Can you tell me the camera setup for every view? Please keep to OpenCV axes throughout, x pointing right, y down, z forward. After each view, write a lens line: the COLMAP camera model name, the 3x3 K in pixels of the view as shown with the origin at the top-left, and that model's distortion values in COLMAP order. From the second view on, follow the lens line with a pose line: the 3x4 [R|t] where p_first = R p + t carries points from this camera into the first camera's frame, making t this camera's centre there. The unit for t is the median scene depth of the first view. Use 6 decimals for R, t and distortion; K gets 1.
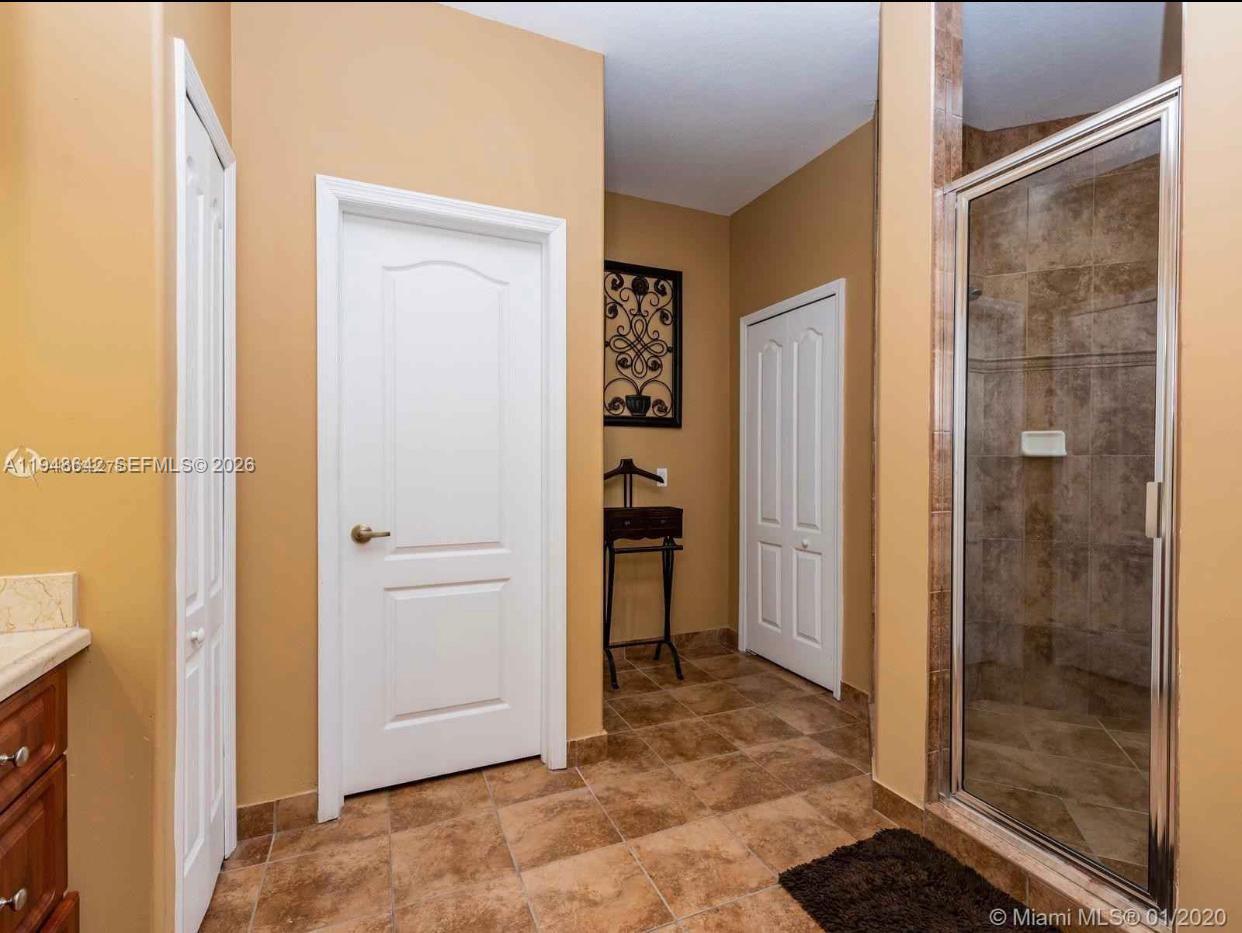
lens RADIAL K [[584.4, 0, 619.9], [0, 584.4, 464.5], [0, 0, 1]] dist [0.016715, 0.000548]
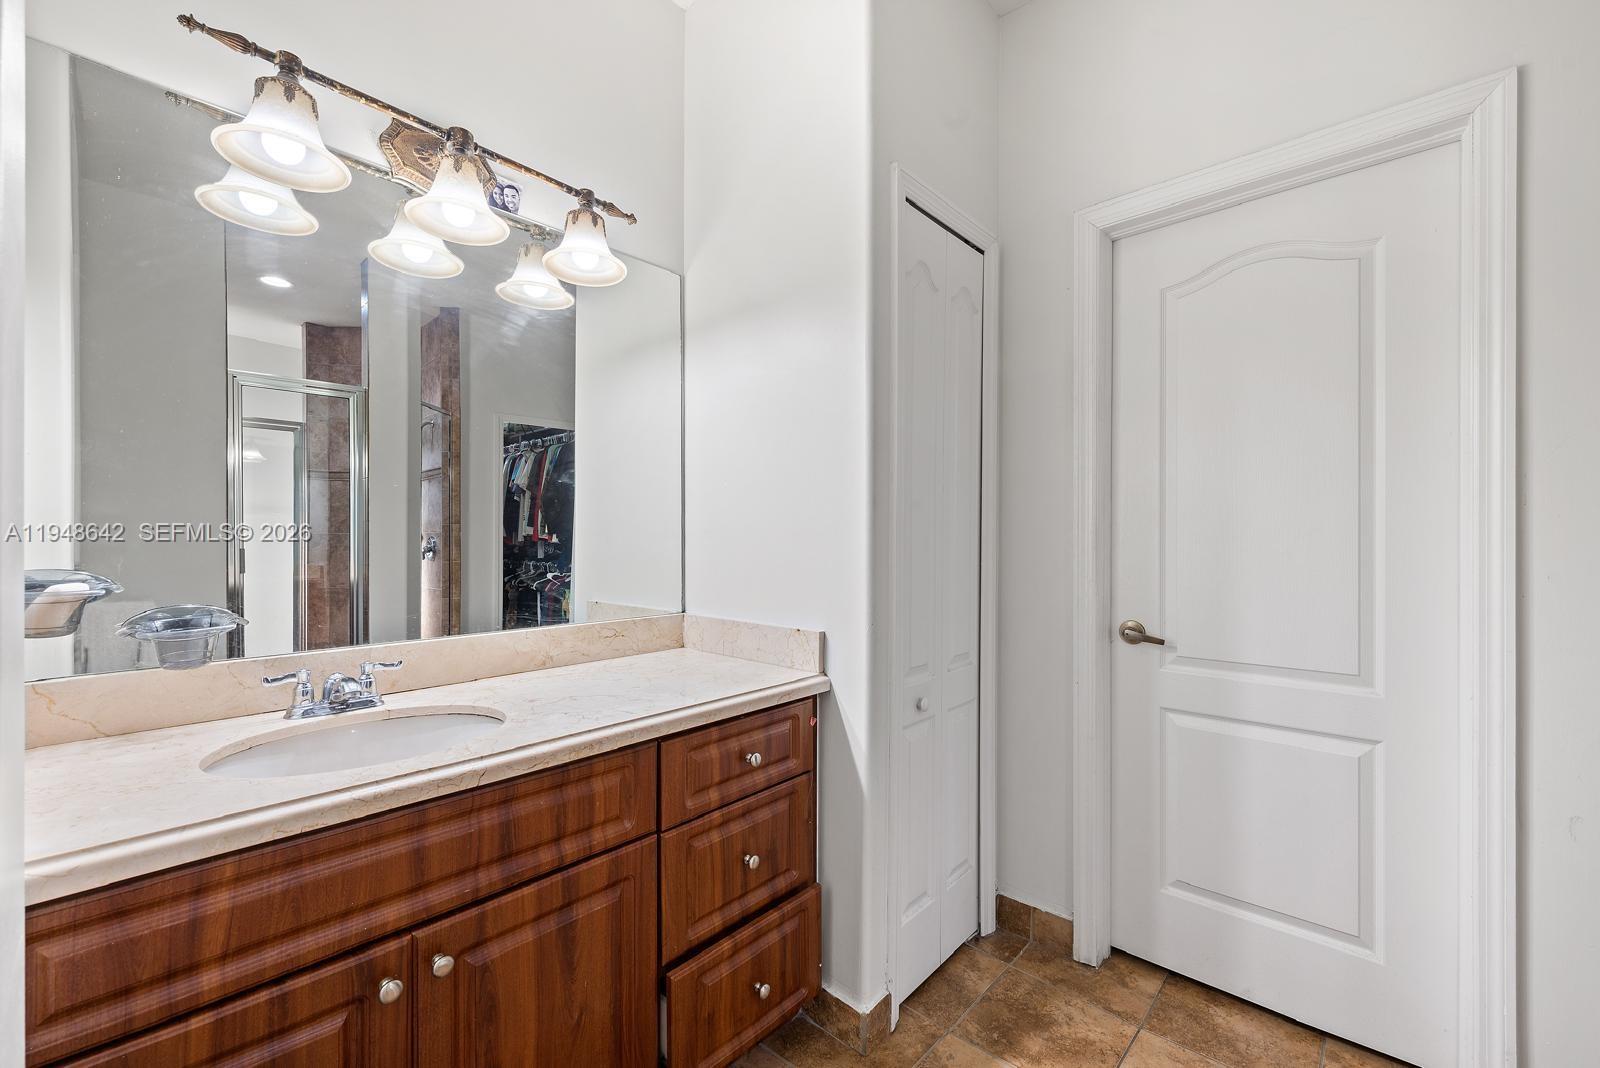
lens RADIAL K [[653.0, 0, 787.2], [0, 653.0, 545.5], [0, 0, 1]] dist [0.003470, 0.000143]
pose [[0.416825, 0.006207, -0.908966, 0.171654], [-0.006889, 0.999970, 0.003670, -0.000524], [0.908961, 0.004732, 0.416855, 0.201426]]
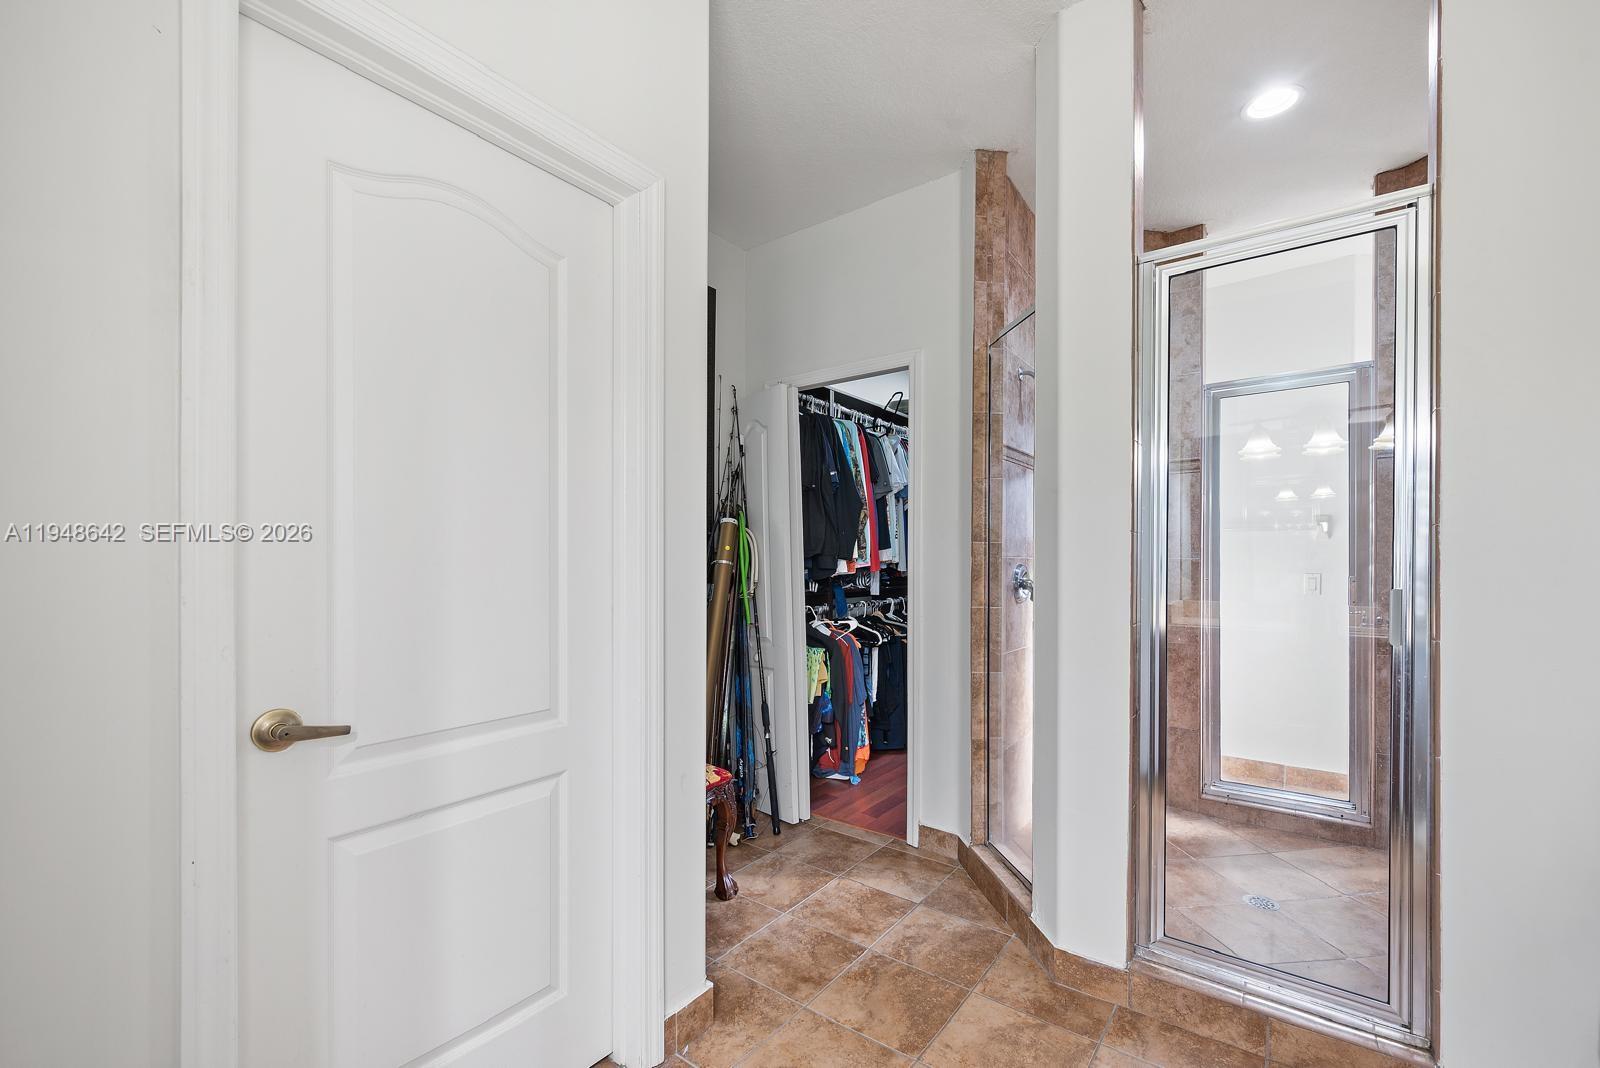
lens RADIAL K [[653.0, 0, 779.1], [0, 653.0, 564.9], [0, 0, 1]] dist [0.003470, 0.000143]
pose [[0.869002, -0.001417, 0.494806, -0.351408], [0.002229, 0.999997, -0.001051, -0.008346], [-0.494803, 0.002016, 0.869003, 0.364989]]
